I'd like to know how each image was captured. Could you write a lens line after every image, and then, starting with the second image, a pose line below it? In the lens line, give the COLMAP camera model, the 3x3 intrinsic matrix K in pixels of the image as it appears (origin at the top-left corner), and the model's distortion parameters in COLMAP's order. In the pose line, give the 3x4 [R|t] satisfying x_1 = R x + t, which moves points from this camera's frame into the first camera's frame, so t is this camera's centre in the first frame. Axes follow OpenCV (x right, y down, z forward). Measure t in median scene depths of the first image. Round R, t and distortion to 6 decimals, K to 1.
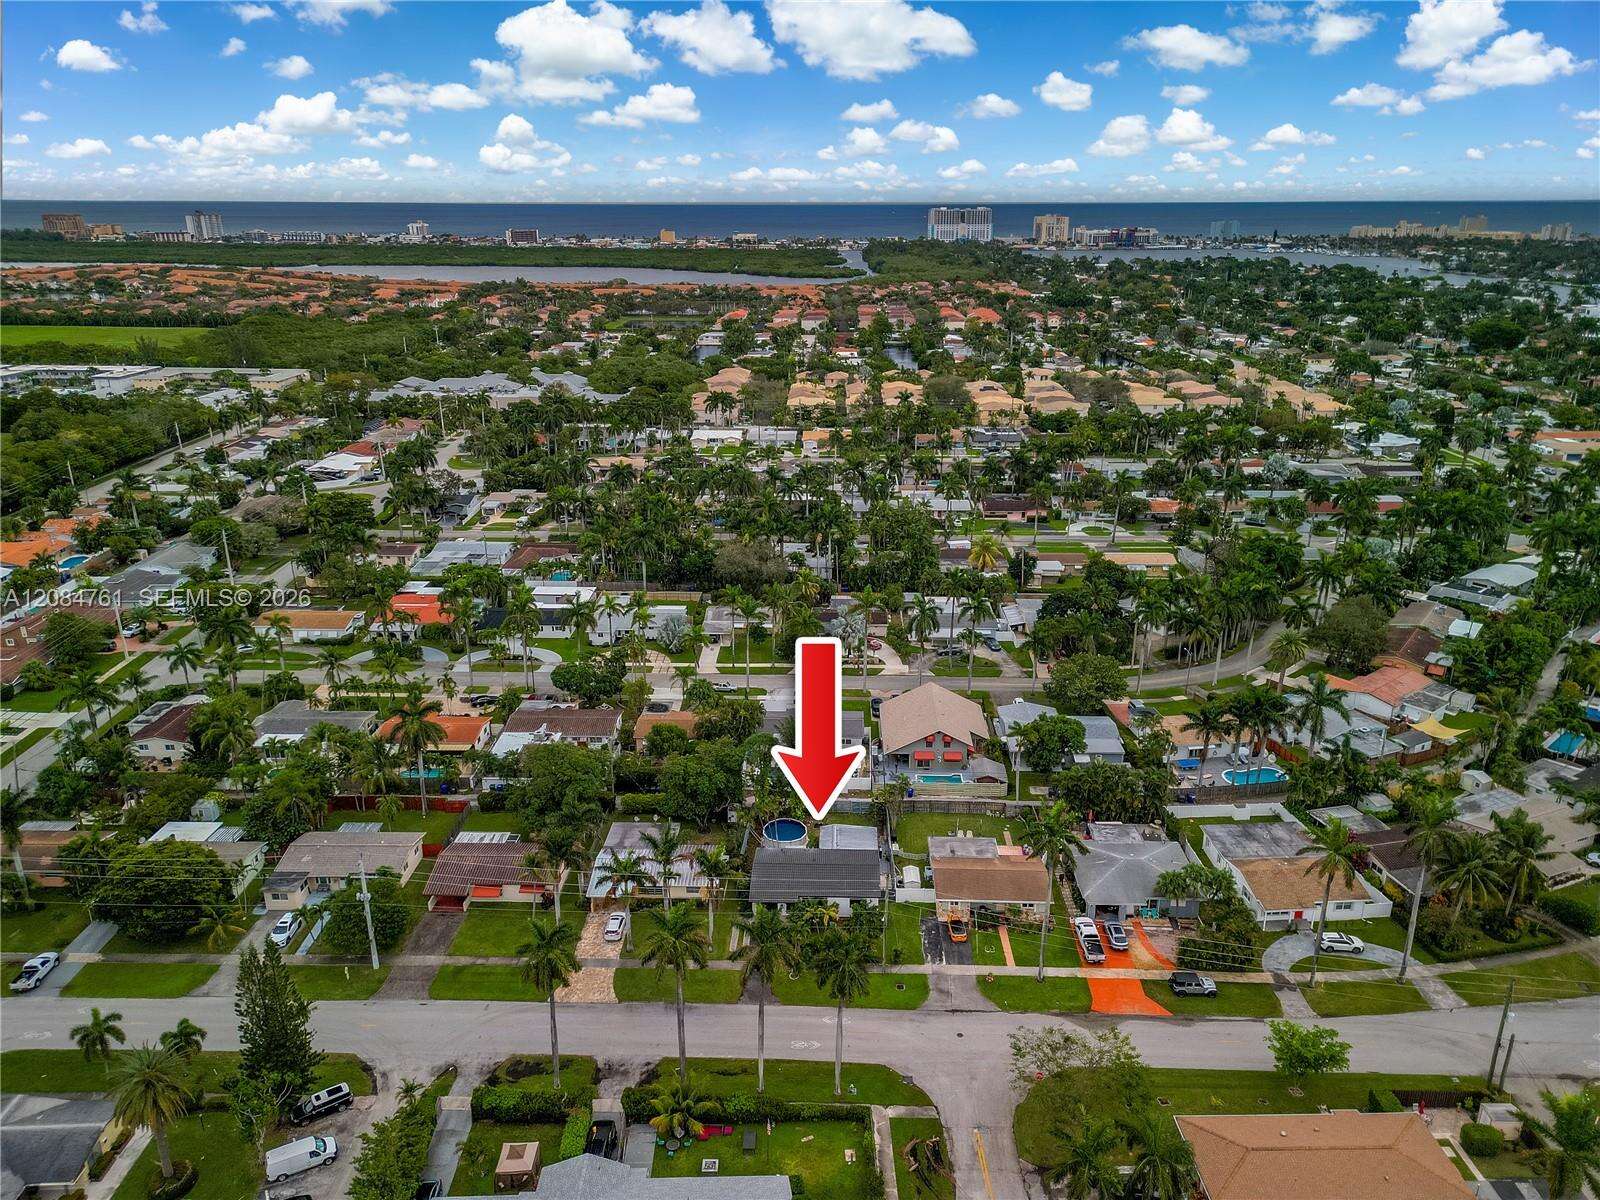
lens RADIAL K [[1124.7, 0, 800.0], [0, 1124.7, 600.0], [0, 0, 1]] dist [0.085191, -0.081307]
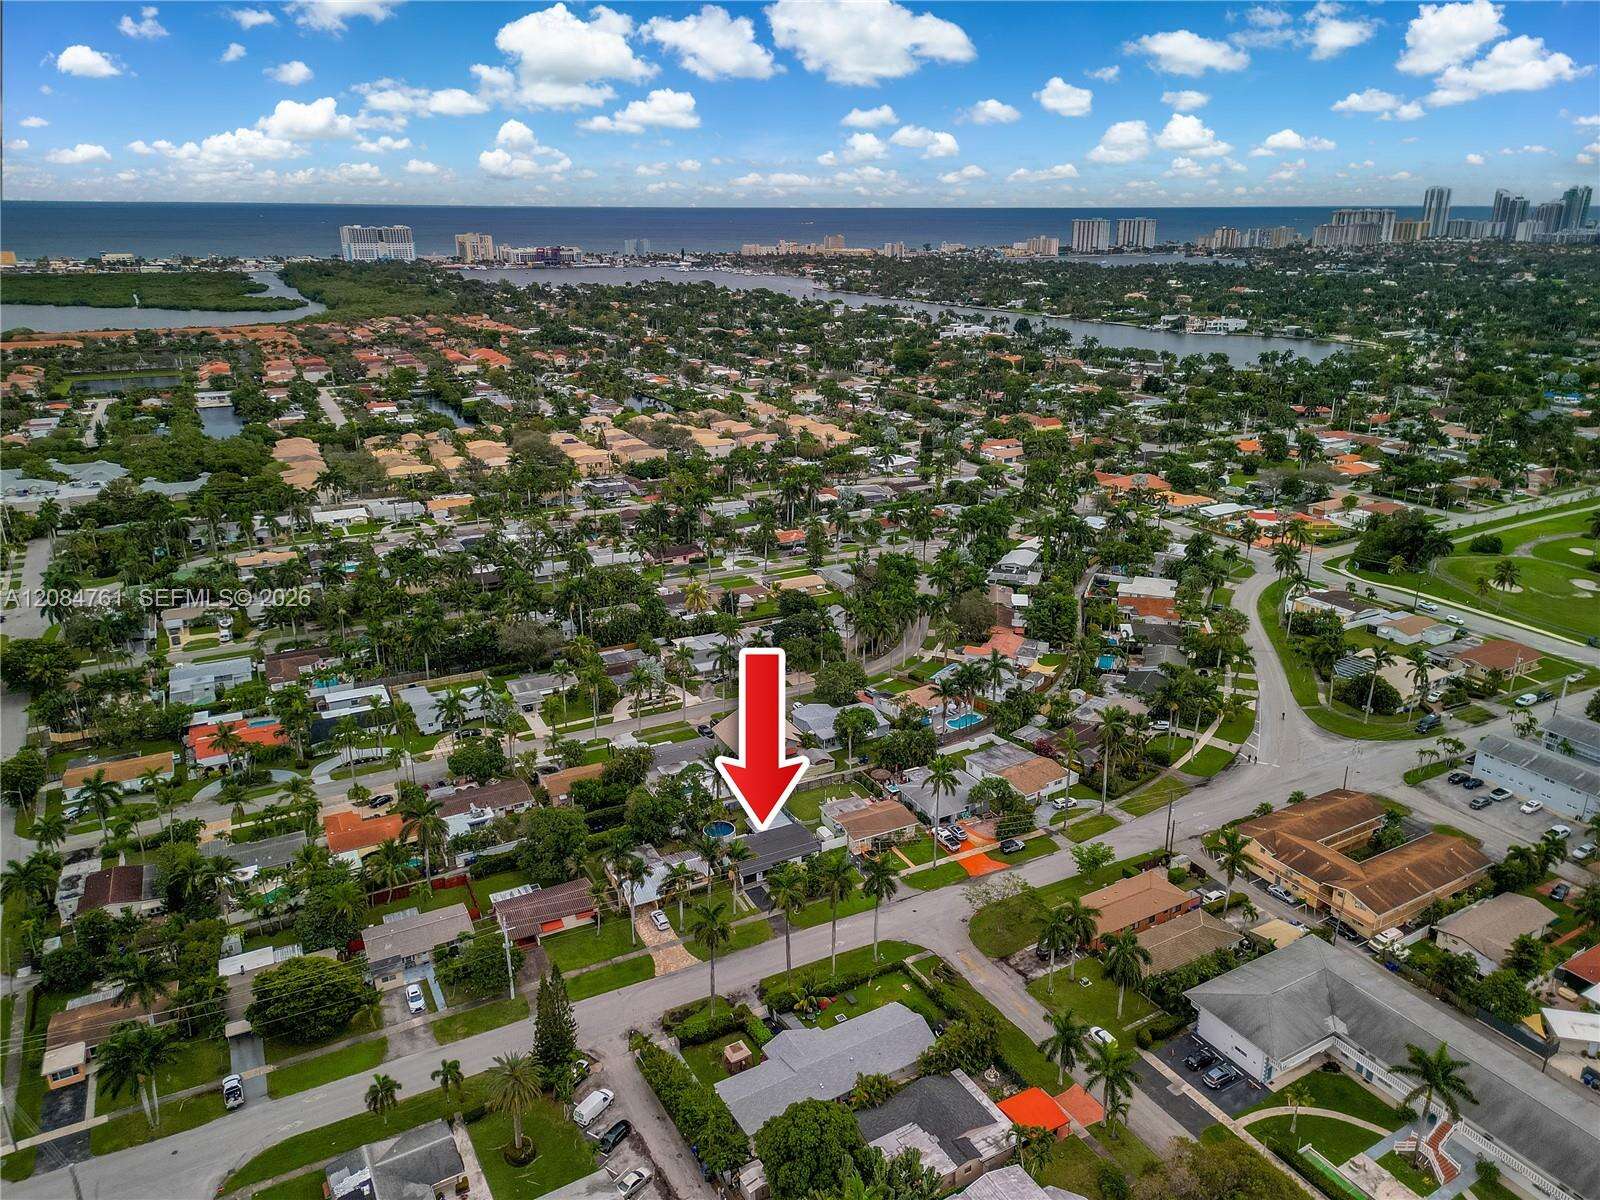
lens RADIAL K [[1140.6, 0, 811.5], [0, 1140.6, 599.8], [0, 0, 1]] dist [0.081080, -0.068611]
pose [[0.872398, -0.159289, 0.462114, -0.367279], [0.161483, 0.986251, 0.035103, -0.073798], [-0.461352, 0.044000, 0.886126, -0.218162]]
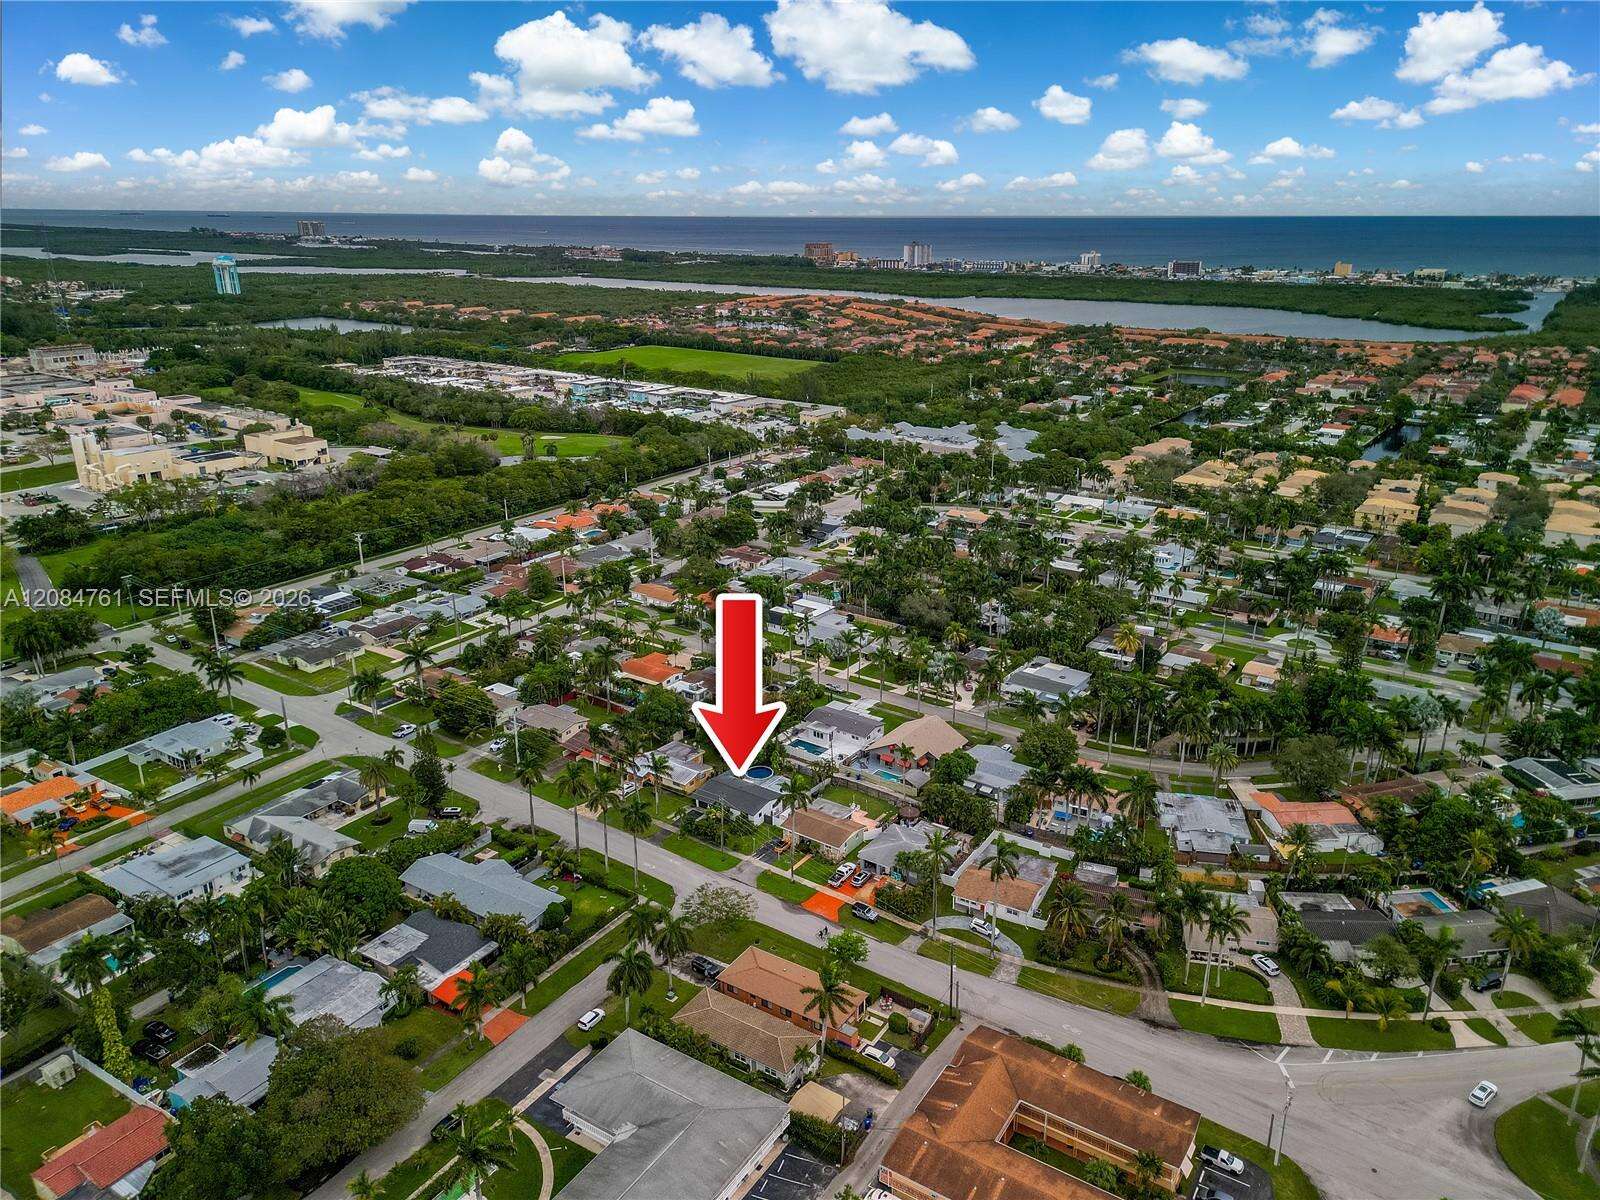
lens RADIAL K [[1124.7, 0, 800.0], [0, 1124.7, 600.0], [0, 0, 1]] dist [0.085191, -0.081307]
pose [[0.830644, 0.181773, -0.526298, 0.588954], [-0.187481, 0.981325, 0.043033, -0.081817], [0.524291, 0.062926, 0.849211, -0.240316]]
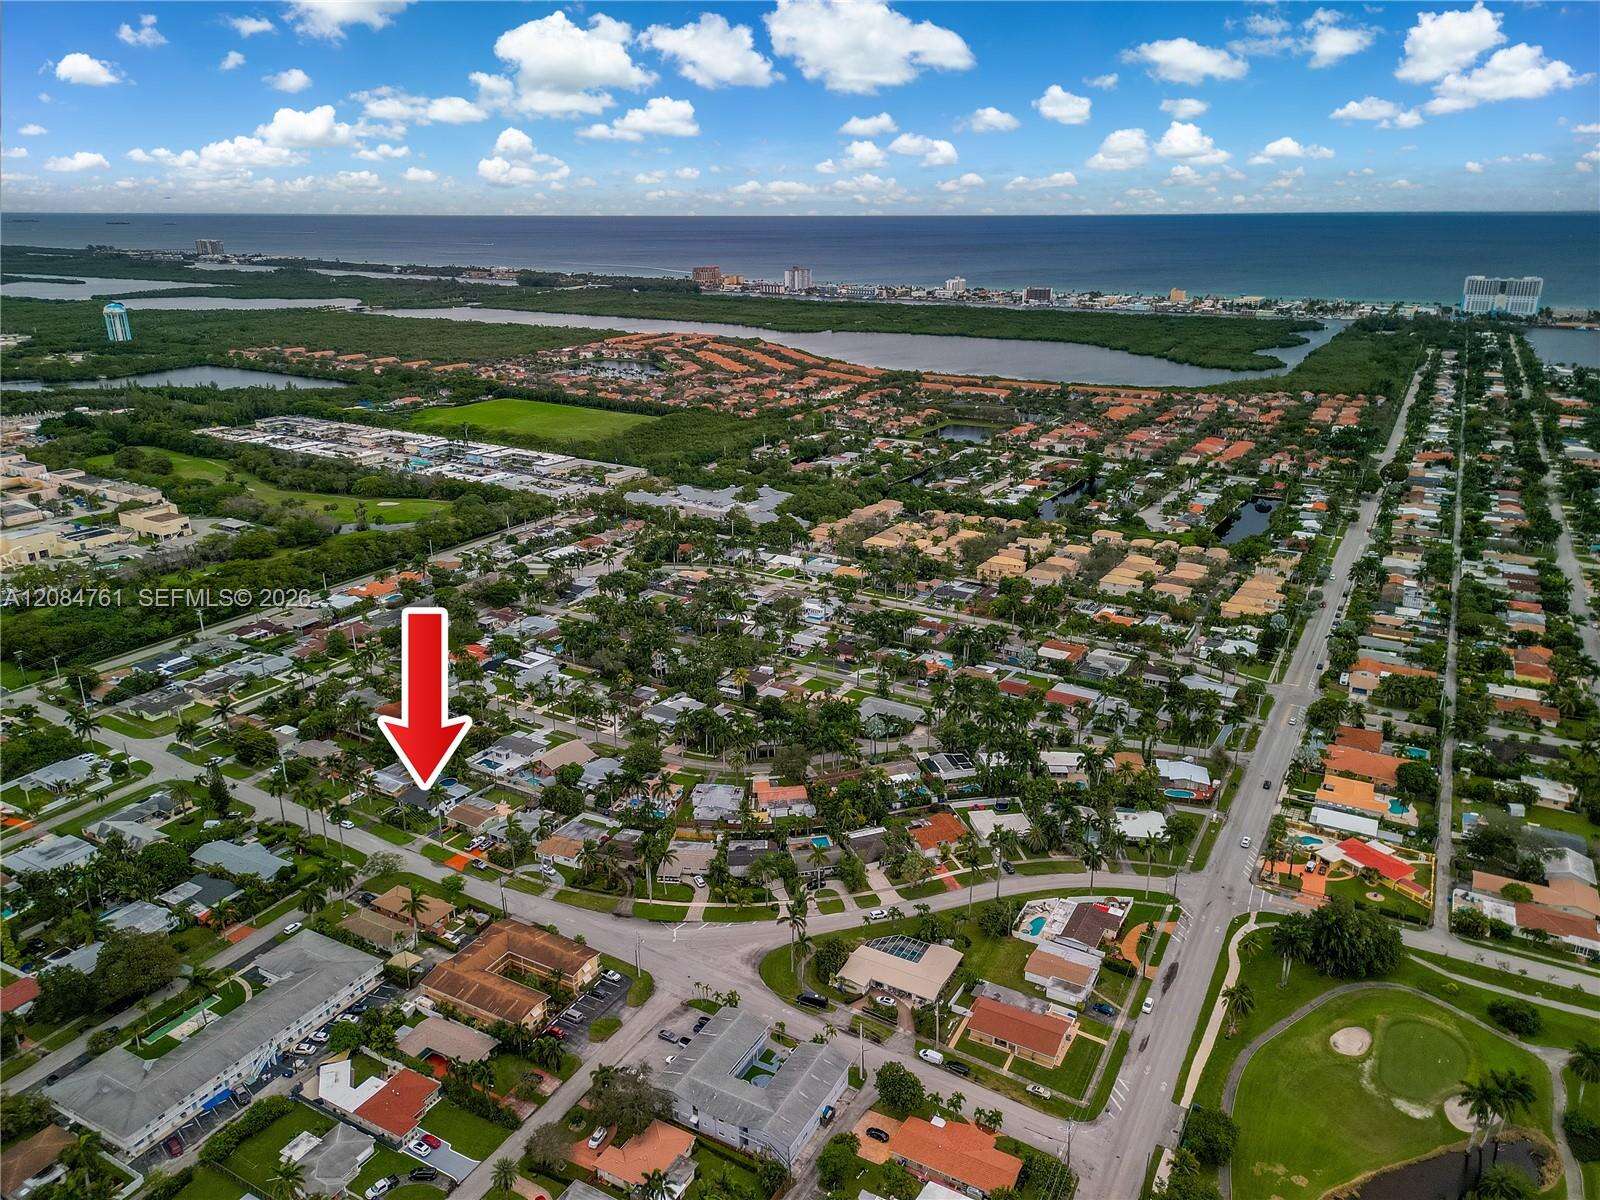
lens RADIAL K [[1129.3, 0, 780.3], [0, 1129.3, 604.5], [0, 0, 1]] dist [0.085436, -0.088127]
pose [[0.858188, 0.160816, -0.487494, 1.227261], [-0.163483, 0.985836, 0.037415, -0.269713], [0.486607, 0.047588, 0.872324, -0.569667]]
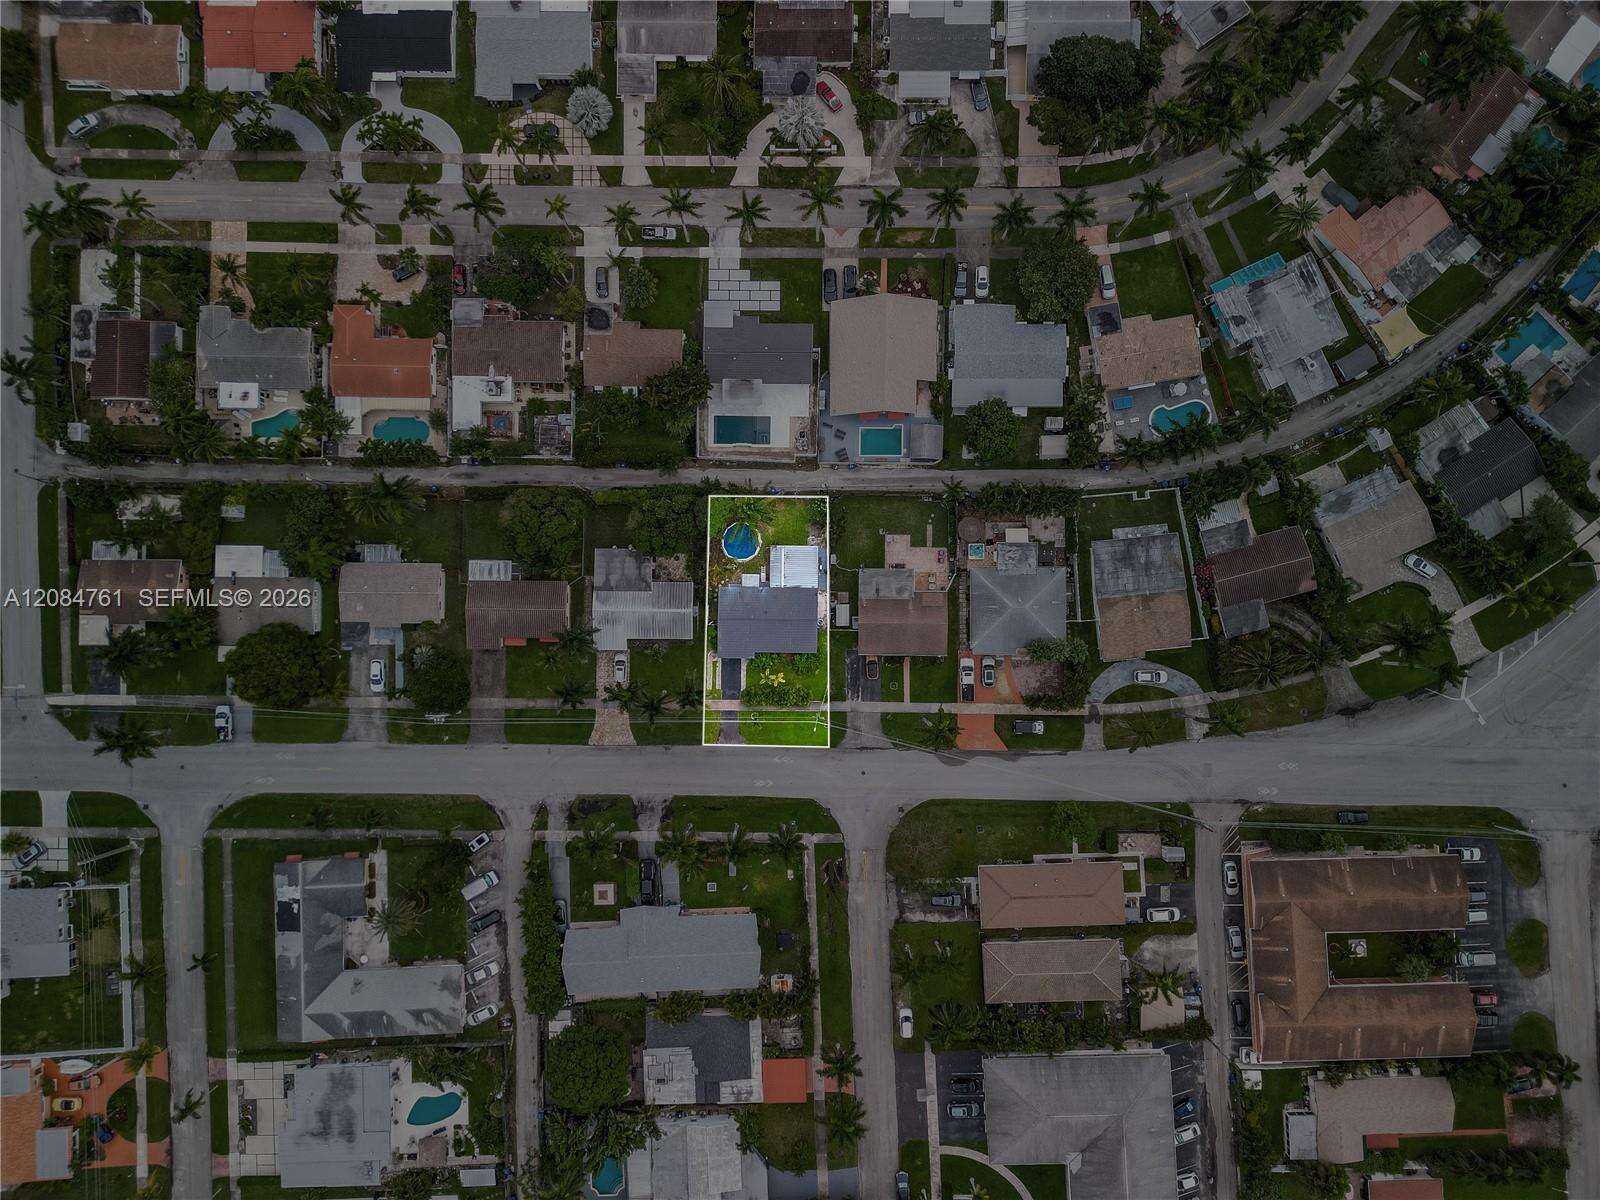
lens RADIAL K [[1124.7, 0, 800.0], [0, 1124.7, 600.0], [0, 0, 1]] dist [0.085191, -0.081307]
pose [[0.999315, -0.026693, -0.025630, 0.054952], [0.033311, 0.347200, 0.937199, -0.618743], [-0.016118, -0.937411, 0.347851, 0.378615]]
